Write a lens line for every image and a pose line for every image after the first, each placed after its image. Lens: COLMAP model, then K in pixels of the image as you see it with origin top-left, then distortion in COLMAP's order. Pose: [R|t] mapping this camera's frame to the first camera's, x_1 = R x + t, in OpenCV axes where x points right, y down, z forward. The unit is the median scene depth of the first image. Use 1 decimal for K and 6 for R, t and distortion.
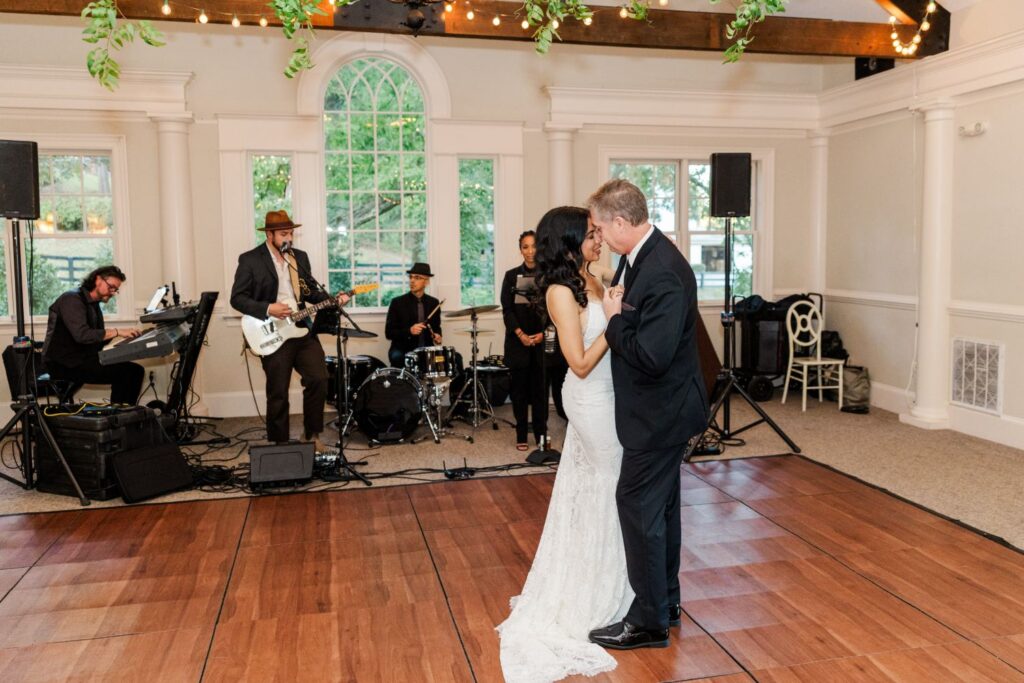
lens RADIAL K [[857.9, 0, 547.5], [0, 857.9, 325.6], [0, 0, 1]] dist [0.005831, -0.008267]
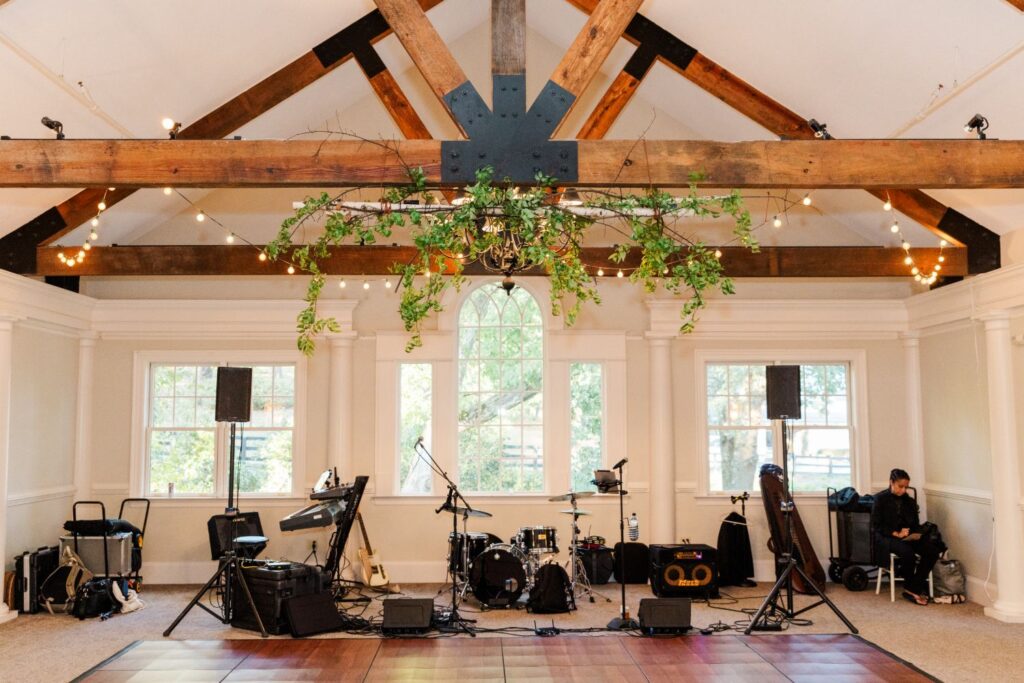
lens RADIAL K [[968.2, 0, 512.0], [0, 968.2, 341.5], [0, 0, 1]] dist [0.008082, -0.004071]
pose [[0.973808, -0.013875, -0.226950, 0.142424], [-0.026036, 0.984767, -0.171920, 0.004436], [0.225878, 0.173325, 0.958612, -0.338478]]
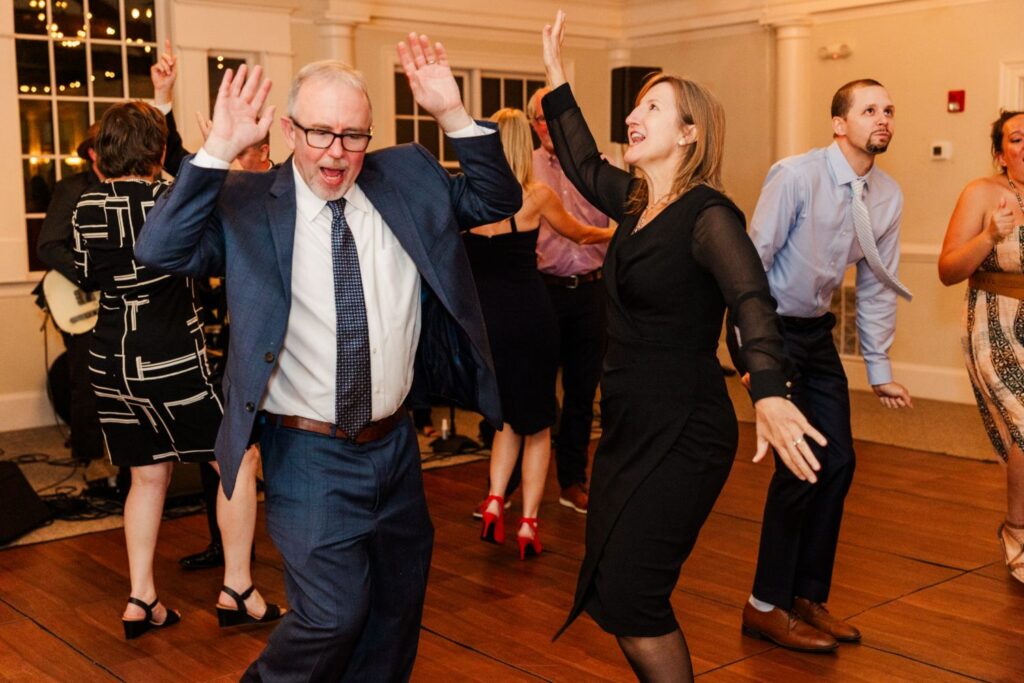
lens RADIAL K [[1304.2, 0, 512.0], [0, 1304.2, 341.5], [0, 0, 1]] dist [0.002522, -0.012053]
pose [[0.893444, -0.052470, 0.446099, -0.447082], [0.044597, 0.998609, 0.028136, 0.024696], [-0.446955, -0.005243, 0.894541, -0.084523]]
